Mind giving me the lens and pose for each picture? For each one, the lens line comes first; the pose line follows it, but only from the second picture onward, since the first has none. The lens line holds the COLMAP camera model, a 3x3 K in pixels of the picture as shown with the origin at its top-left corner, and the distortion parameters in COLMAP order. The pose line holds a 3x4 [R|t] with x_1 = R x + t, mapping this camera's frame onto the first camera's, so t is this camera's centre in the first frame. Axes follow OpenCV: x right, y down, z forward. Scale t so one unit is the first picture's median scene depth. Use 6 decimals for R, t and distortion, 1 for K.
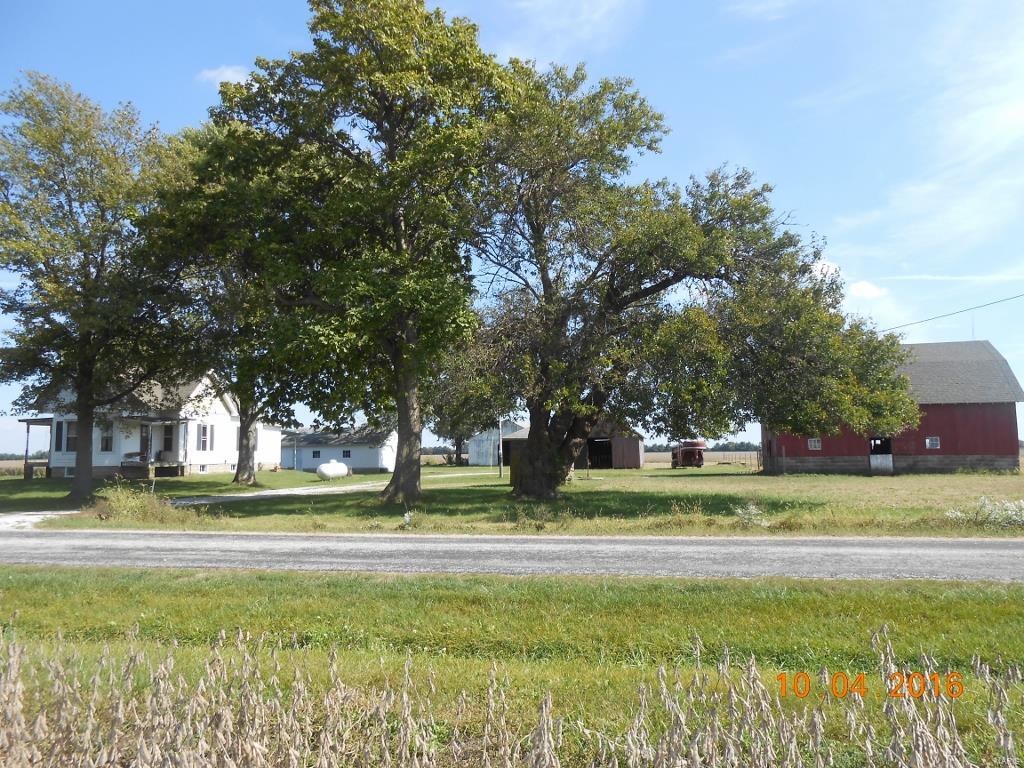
lens RADIAL K [[792.8, 0, 513.3], [0, 792.8, 360.6], [0, 0, 1]] dist [-0.007913, -0.002424]
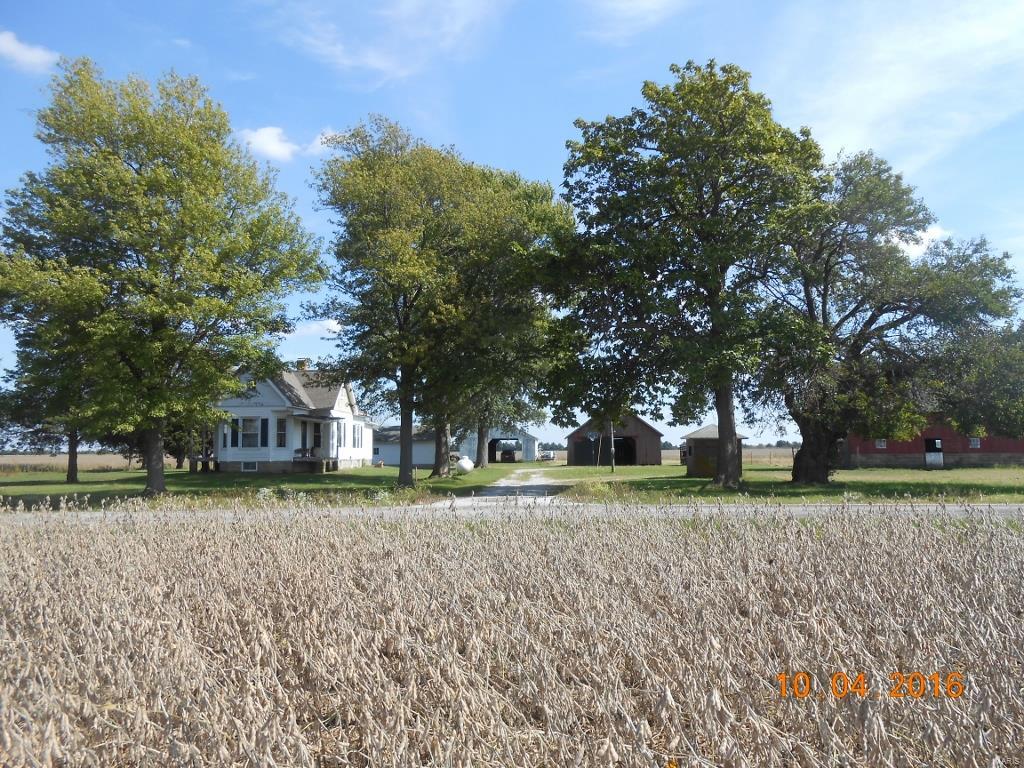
lens RADIAL K [[792.8, 0, 513.3], [0, 792.8, 360.6], [0, 0, 1]] dist [-0.007913, -0.002424]
pose [[0.985910, 0.023013, 0.165688, -0.386742], [-0.023293, 0.999729, -0.000255, -0.008892], [-0.165649, -0.003608, 0.986178, -0.105085]]
